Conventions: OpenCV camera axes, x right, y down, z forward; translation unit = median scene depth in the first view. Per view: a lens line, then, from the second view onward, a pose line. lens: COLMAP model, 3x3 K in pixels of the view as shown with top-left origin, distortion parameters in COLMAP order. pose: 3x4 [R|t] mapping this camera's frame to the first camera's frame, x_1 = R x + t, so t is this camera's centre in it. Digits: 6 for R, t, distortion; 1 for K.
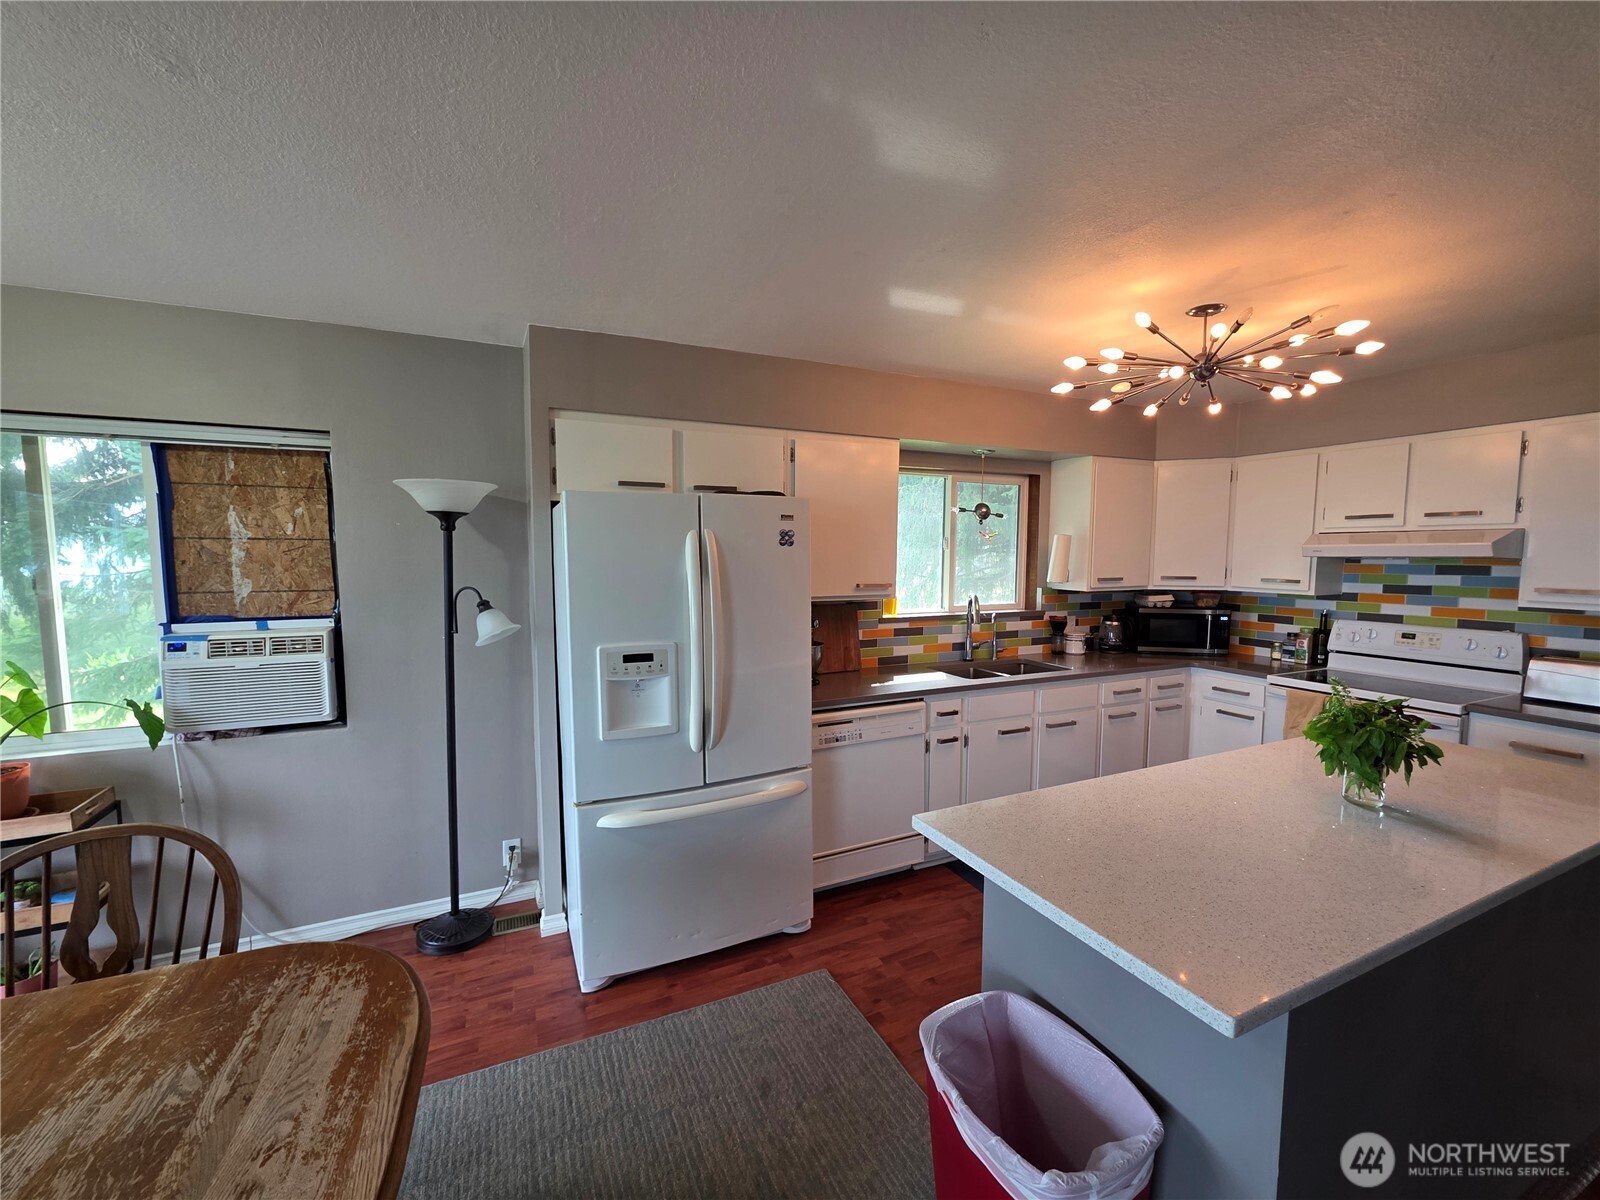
lens RADIAL K [[643.4, 0, 800.0], [0, 643.4, 603.3], [0, 0, 1]] dist [0.000982, 0.000315]
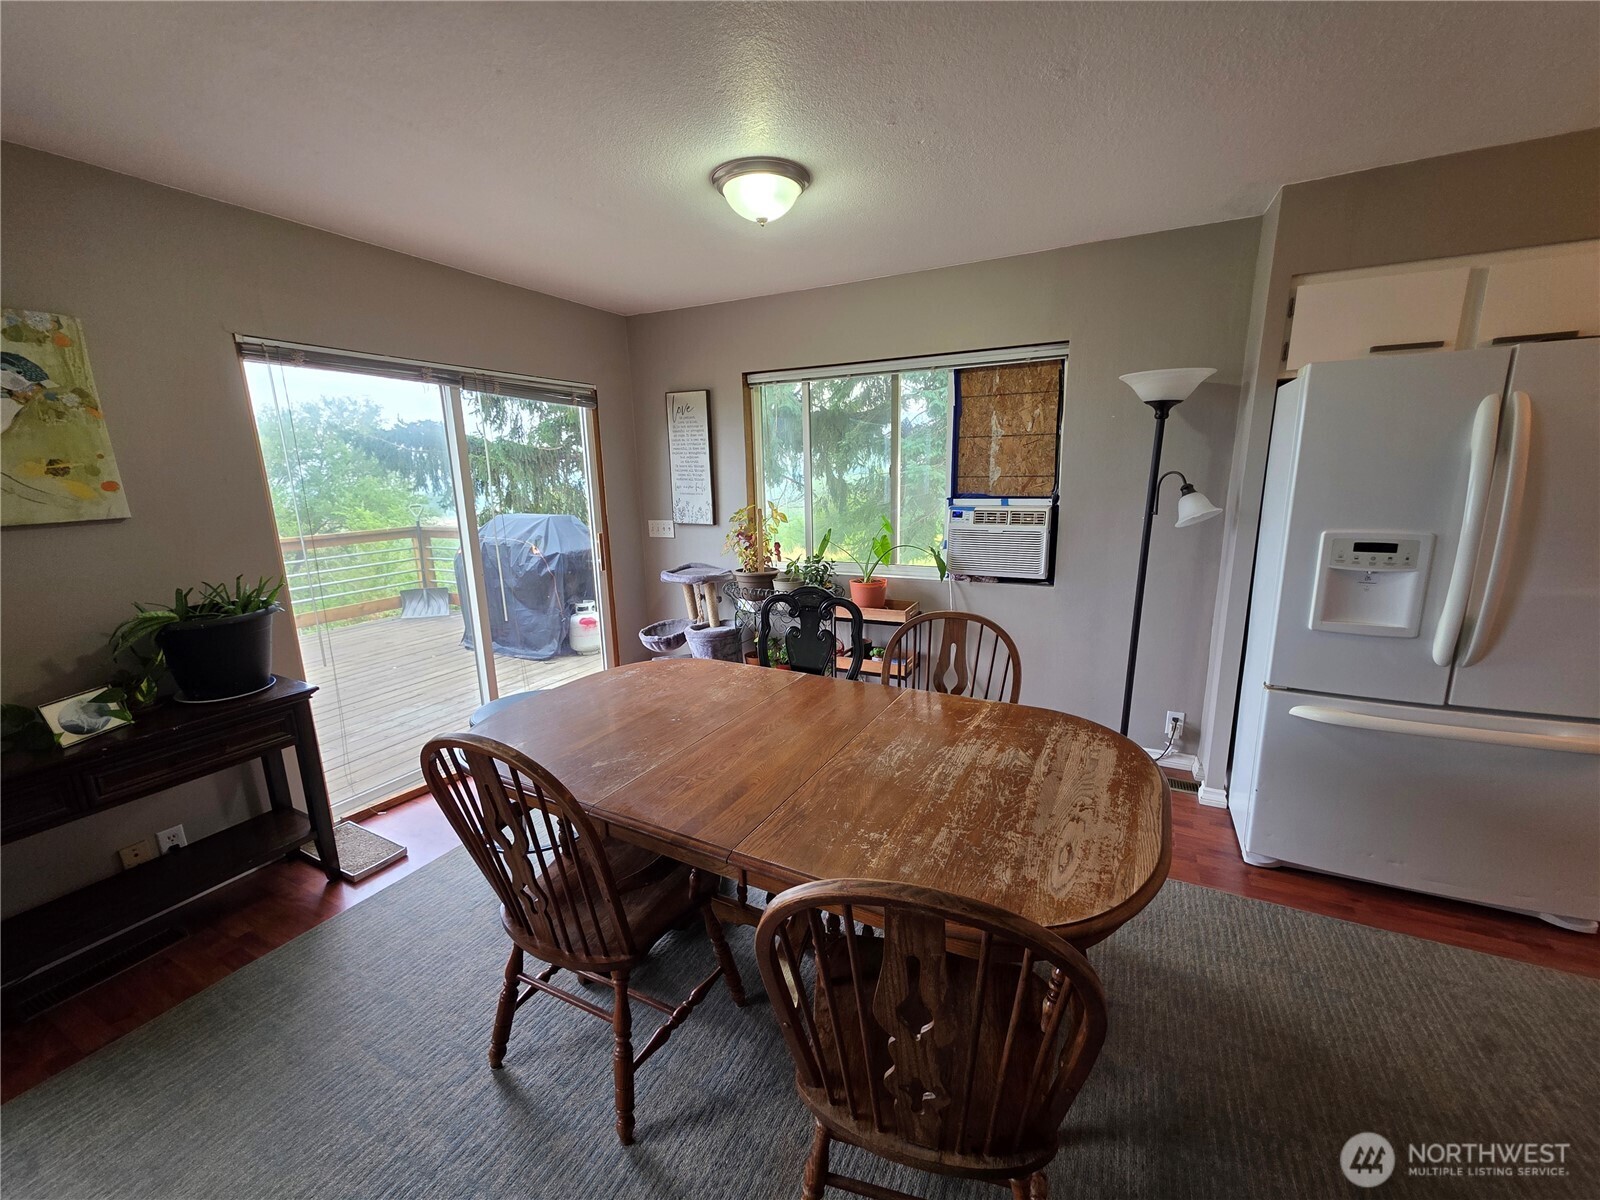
lens RADIAL K [[643.4, 0, 800.2], [0, 643.4, 603.8], [0, 0, 1]] dist [0.000982, 0.000315]
pose [[0.615853, 0.153173, -0.772828, -0.034131], [-0.039645, 0.985701, 0.163772, 0.042023], [0.786863, -0.070220, 0.613120, -0.173915]]
